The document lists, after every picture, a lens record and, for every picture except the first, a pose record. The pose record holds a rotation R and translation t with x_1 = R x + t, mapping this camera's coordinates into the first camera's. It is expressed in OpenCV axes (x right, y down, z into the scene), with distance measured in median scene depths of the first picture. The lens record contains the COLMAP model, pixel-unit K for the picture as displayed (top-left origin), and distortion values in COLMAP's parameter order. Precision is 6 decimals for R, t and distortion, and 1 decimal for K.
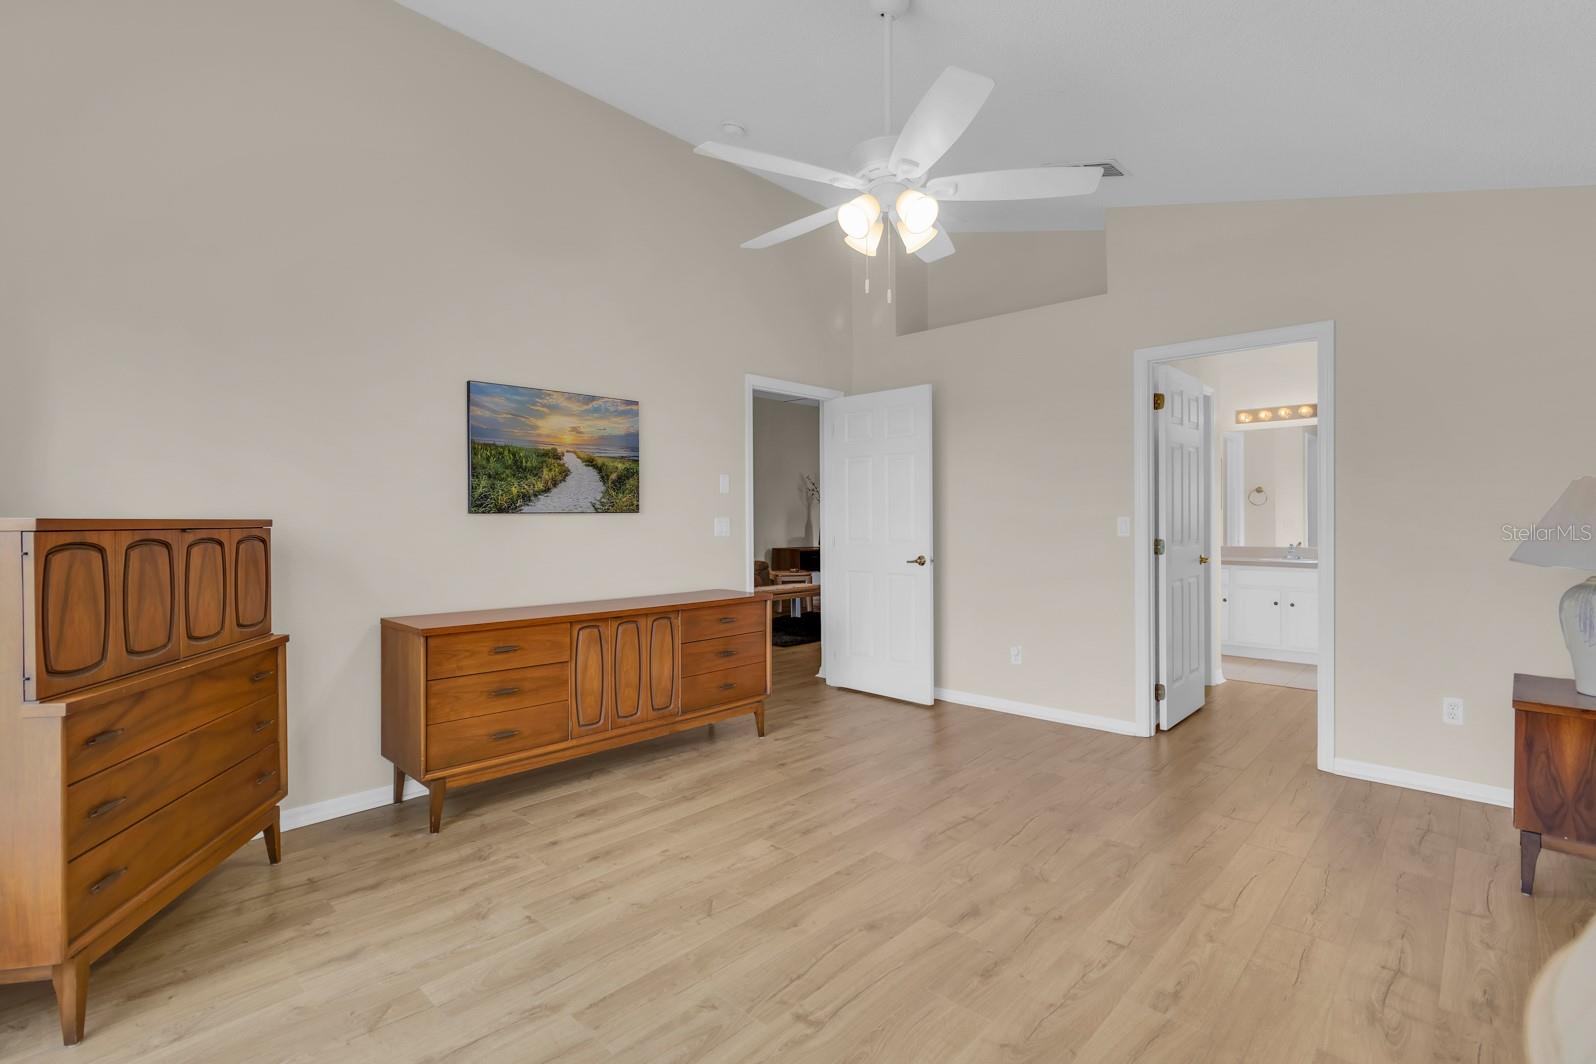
lens RADIAL K [[742.0, 0, 800.5], [0, 742.0, 526.5], [0, 0, 1]] dist [0.000767, 0.000212]
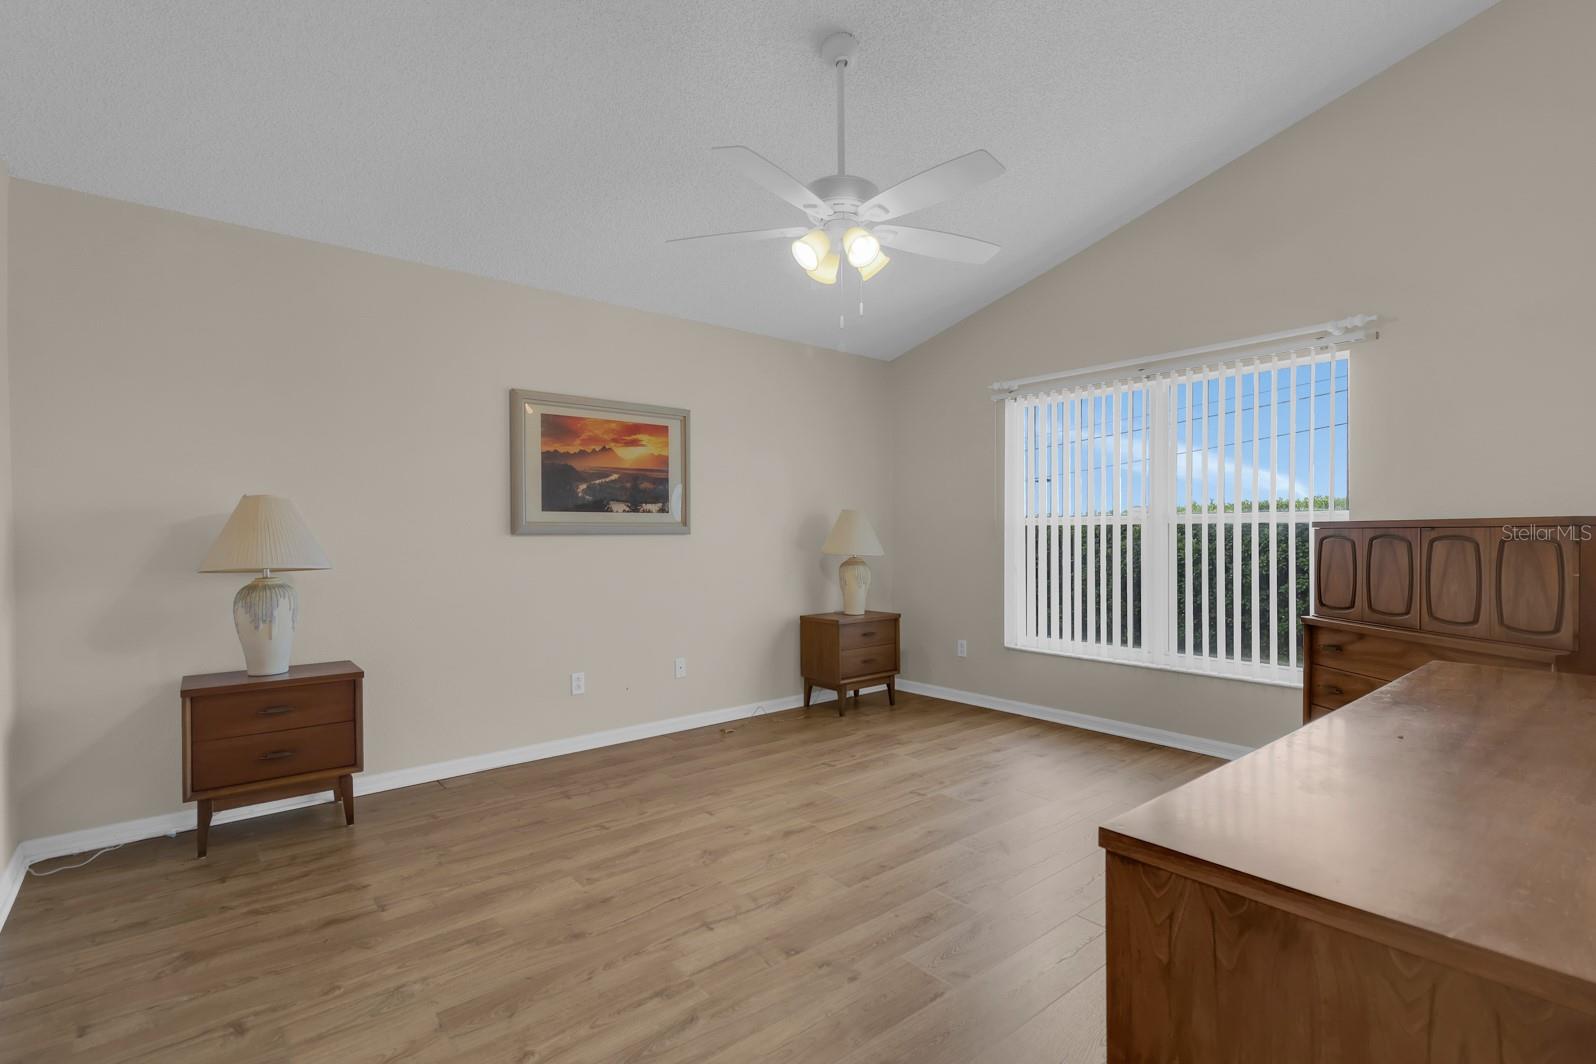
lens RADIAL K [[742.0, 0, 800.5], [0, 742.0, 526.5], [0, 0, 1]] dist [0.000767, 0.000212]
pose [[-0.991486, 0.012856, 0.129579, 0.041468], [0.012765, 0.999917, -0.001538, -0.007878], [-0.129588, 0.000129, -0.991568, 2.281664]]
